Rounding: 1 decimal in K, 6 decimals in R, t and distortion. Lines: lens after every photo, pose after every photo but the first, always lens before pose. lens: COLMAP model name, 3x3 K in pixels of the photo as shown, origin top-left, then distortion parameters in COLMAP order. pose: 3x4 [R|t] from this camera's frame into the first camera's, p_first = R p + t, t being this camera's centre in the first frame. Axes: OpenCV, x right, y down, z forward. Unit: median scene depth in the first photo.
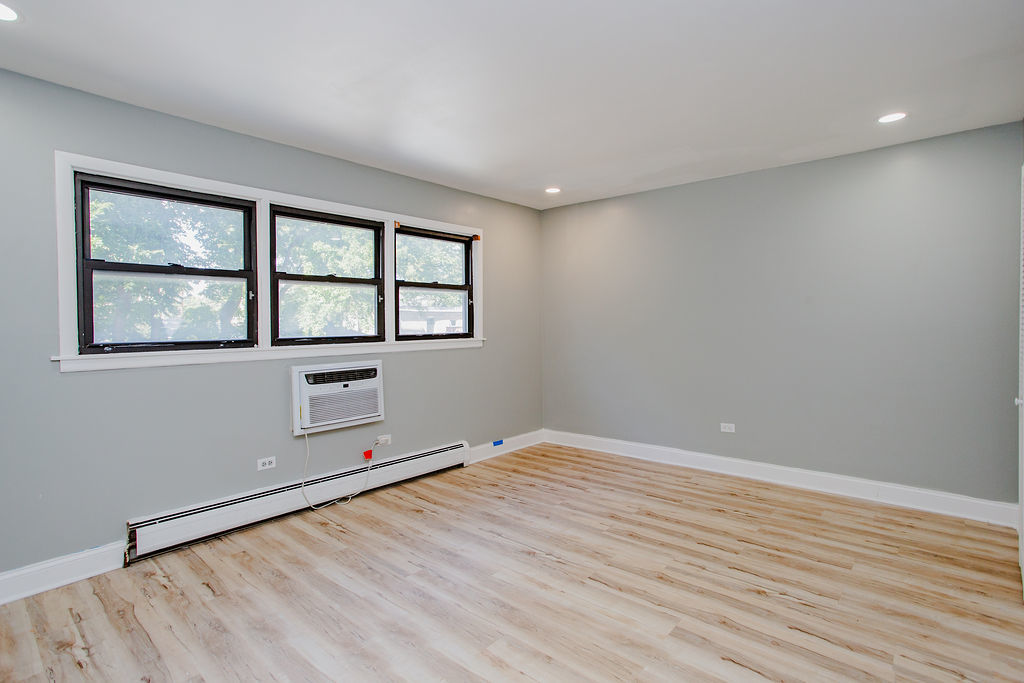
lens RADIAL K [[494.7, 0, 510.9], [0, 494.7, 336.0], [0, 0, 1]] dist [-0.042704, 0.021522]
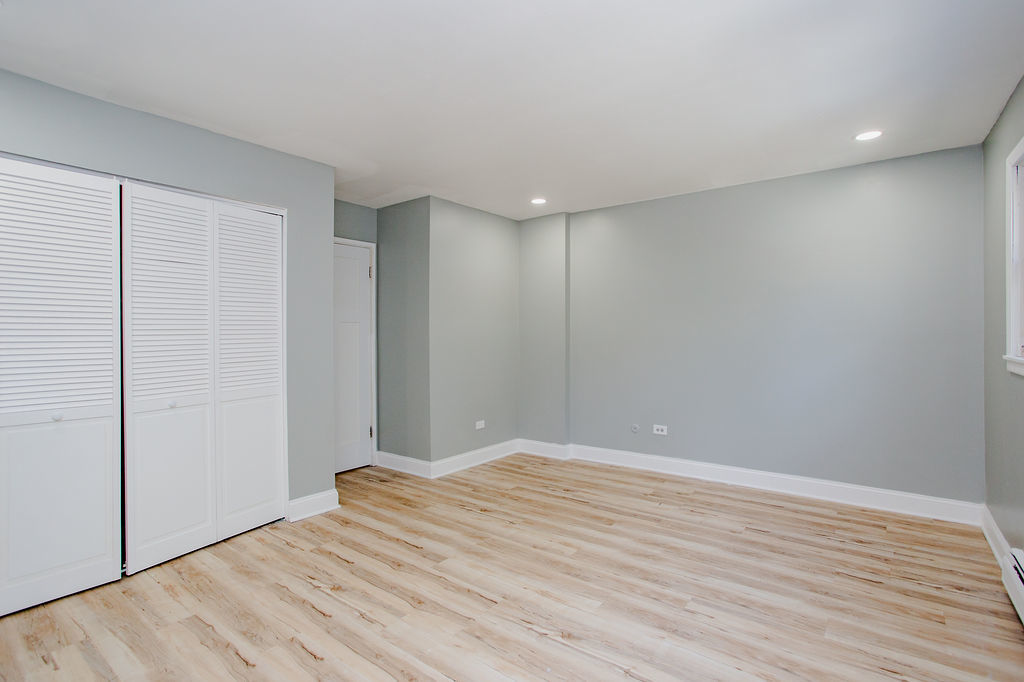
lens RADIAL K [[494.7, 0, 510.9], [0, 494.7, 335.5], [0, 0, 1]] dist [-0.042704, 0.021522]
pose [[-0.997547, 0.014555, -0.068469, 0.191444], [0.012358, 0.999399, 0.032391, -0.042585], [0.068899, 0.031465, -0.997127, 1.936427]]
